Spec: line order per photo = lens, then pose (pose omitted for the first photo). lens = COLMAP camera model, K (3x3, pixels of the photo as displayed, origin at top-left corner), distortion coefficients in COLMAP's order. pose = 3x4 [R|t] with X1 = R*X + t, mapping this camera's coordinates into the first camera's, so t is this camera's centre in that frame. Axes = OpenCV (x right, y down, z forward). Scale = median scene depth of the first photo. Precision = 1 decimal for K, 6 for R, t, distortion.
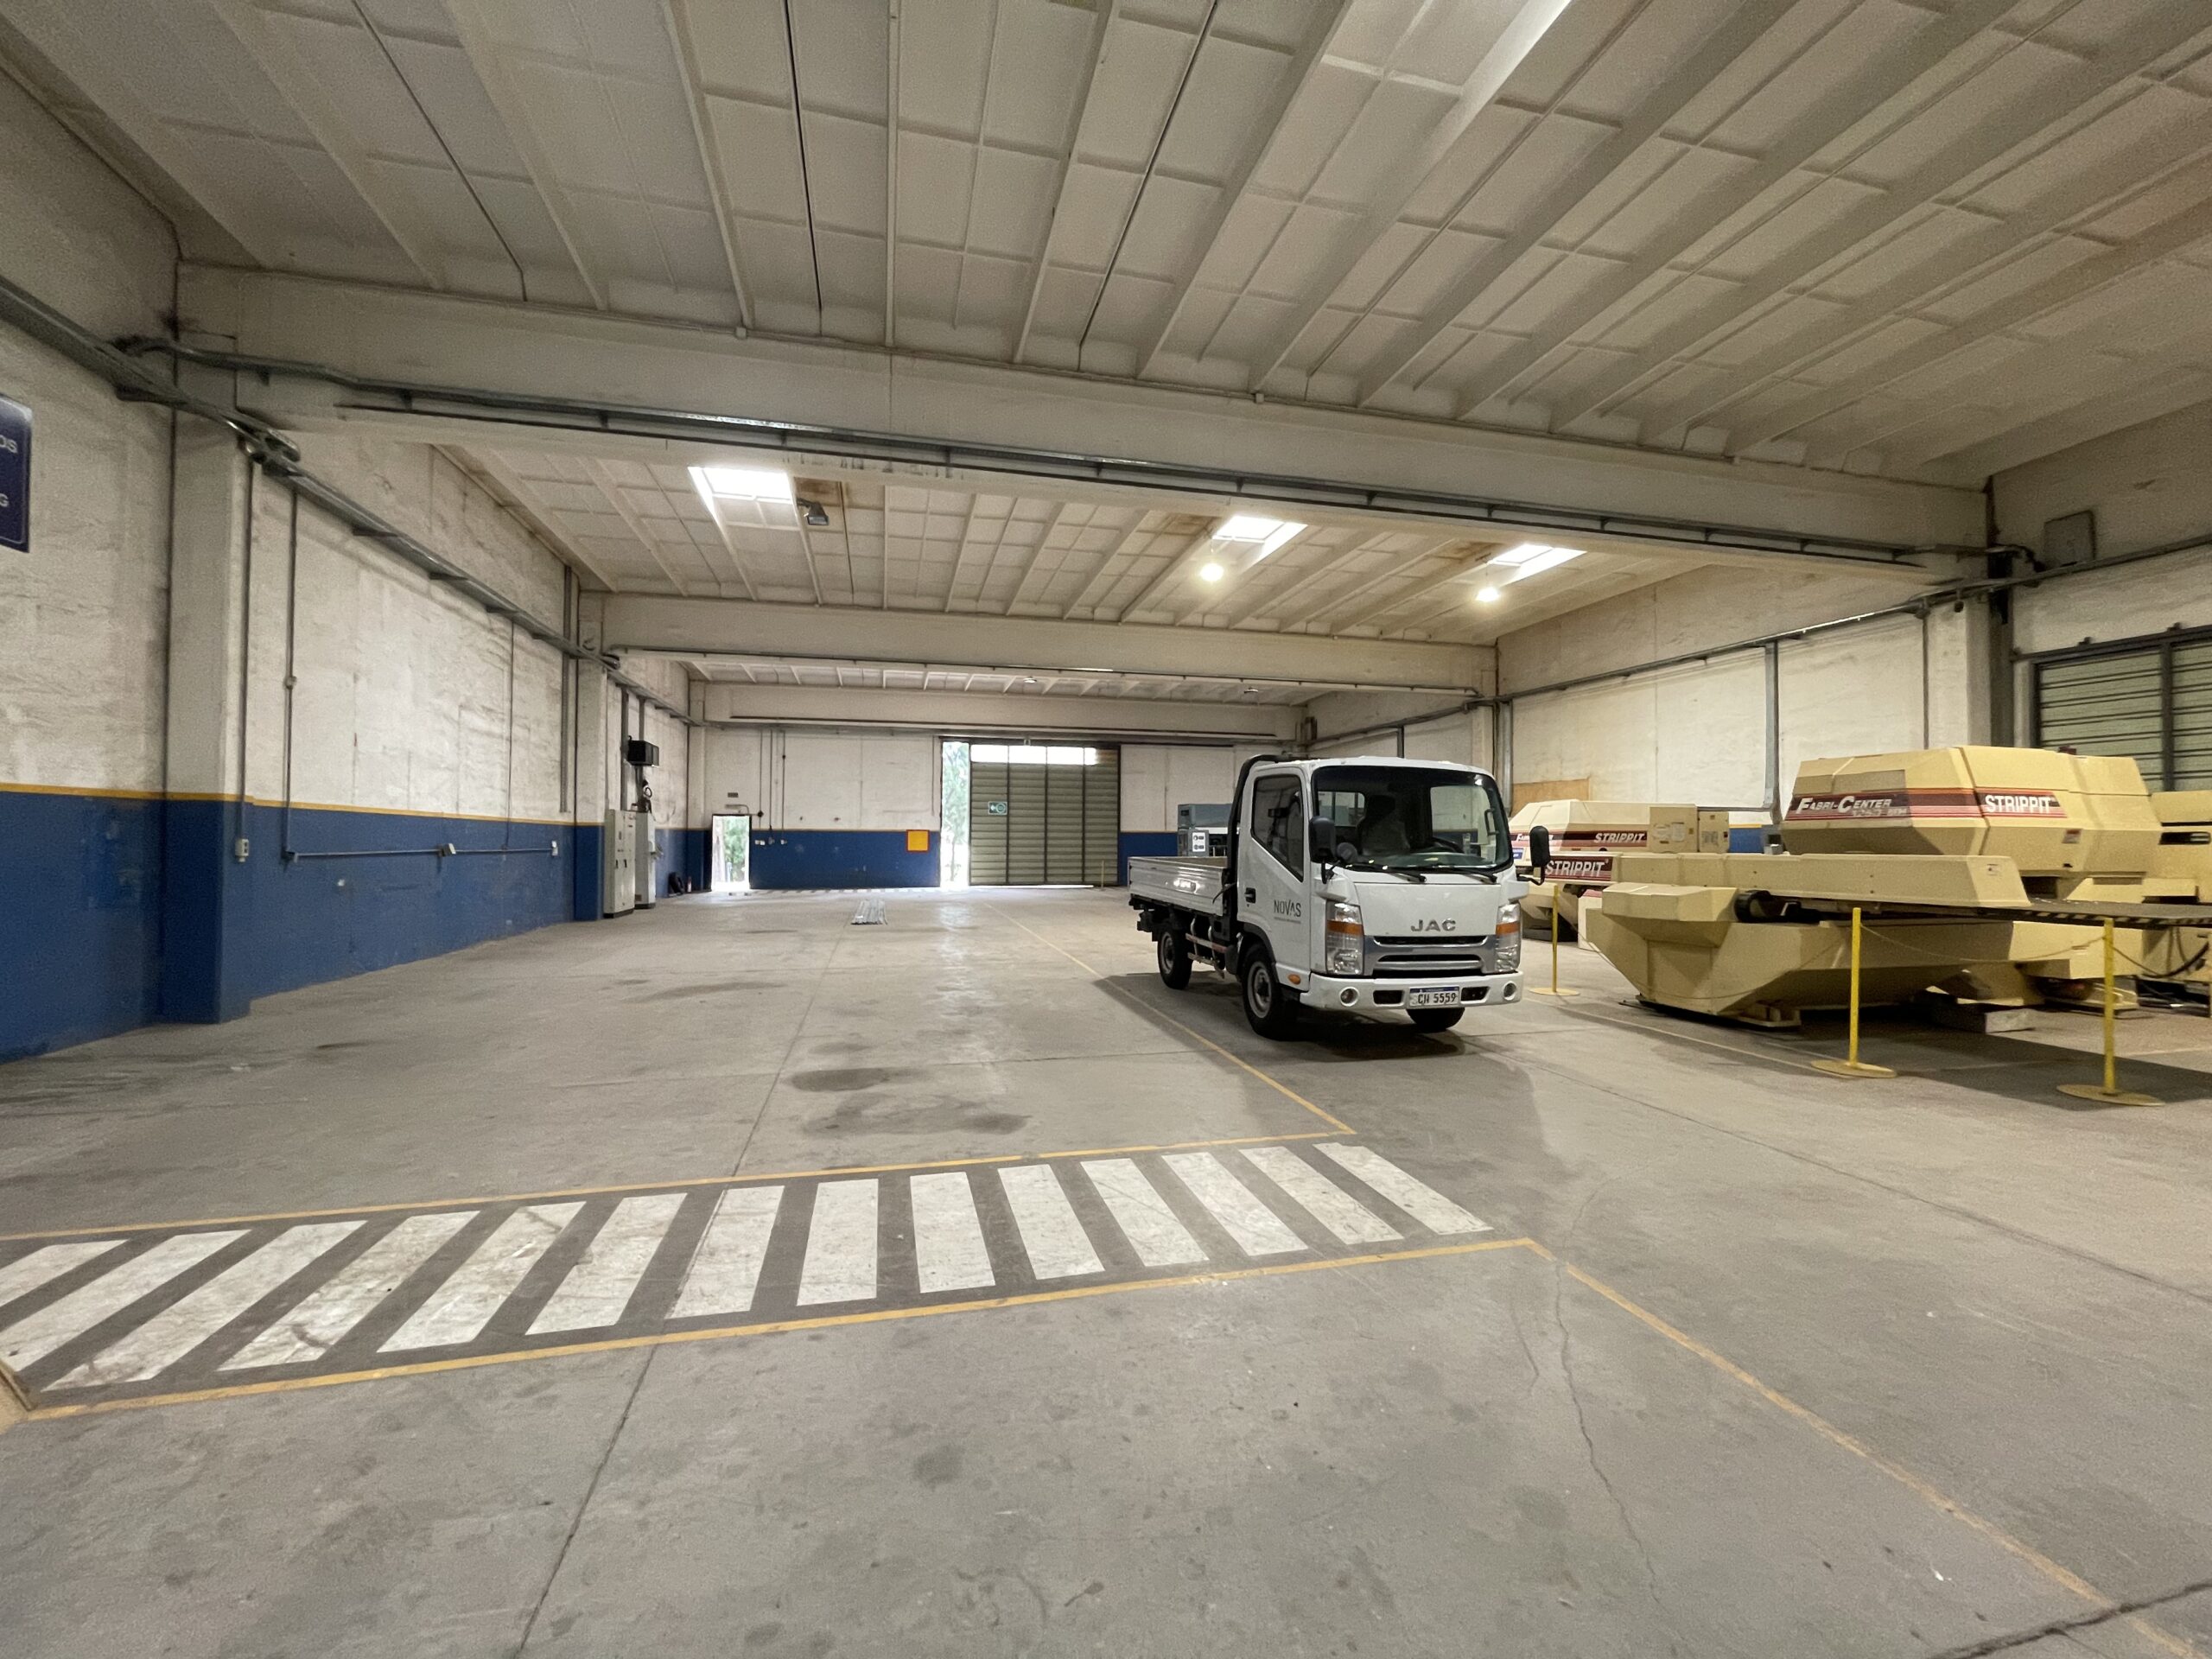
lens RADIAL K [[892.4, 0, 1106.0], [0, 892.4, 829.5], [0, 0, 1]] dist [-0.000439, 0.000240]
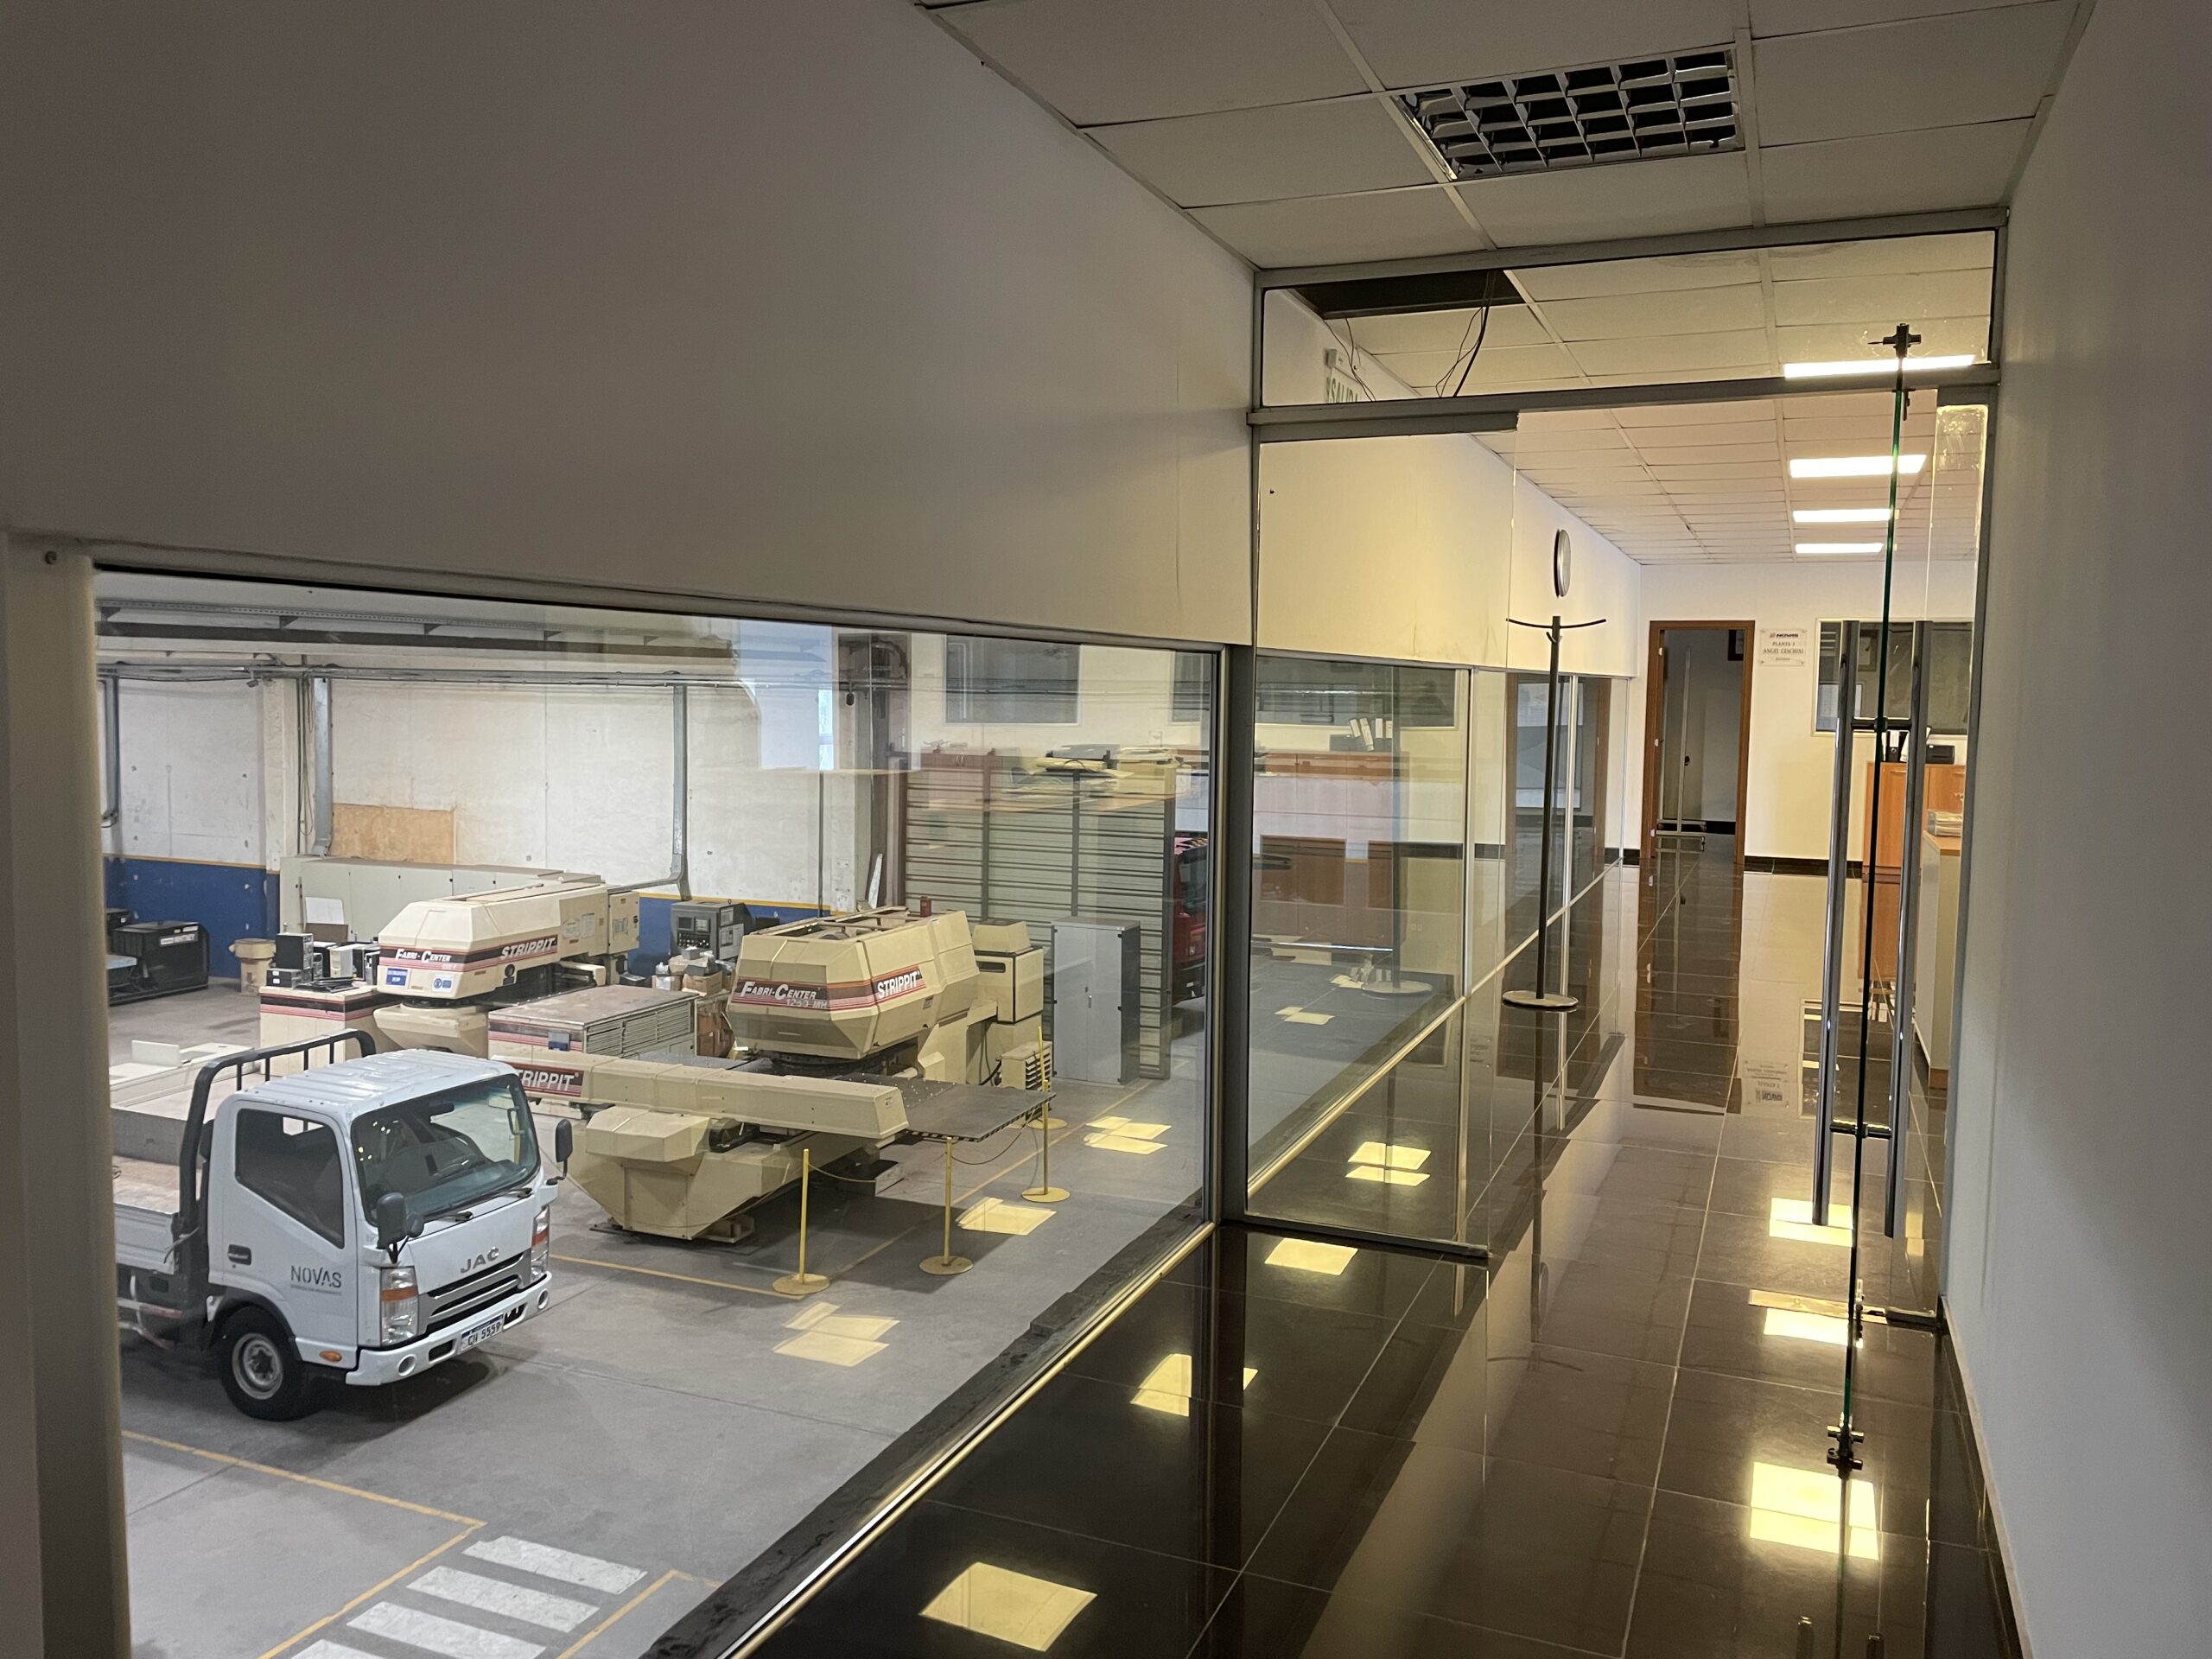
lens RADIAL K [[1687.4, 0, 1106.0], [0, 1687.4, 829.5], [0, 0, 1]] dist [0.092315, -0.113849]
pose [[0.589678, -0.061076, 0.805326, -0.601338], [-0.032600, 0.994524, 0.099296, -0.486354], [-0.806980, -0.084806, 0.584457, -0.506310]]
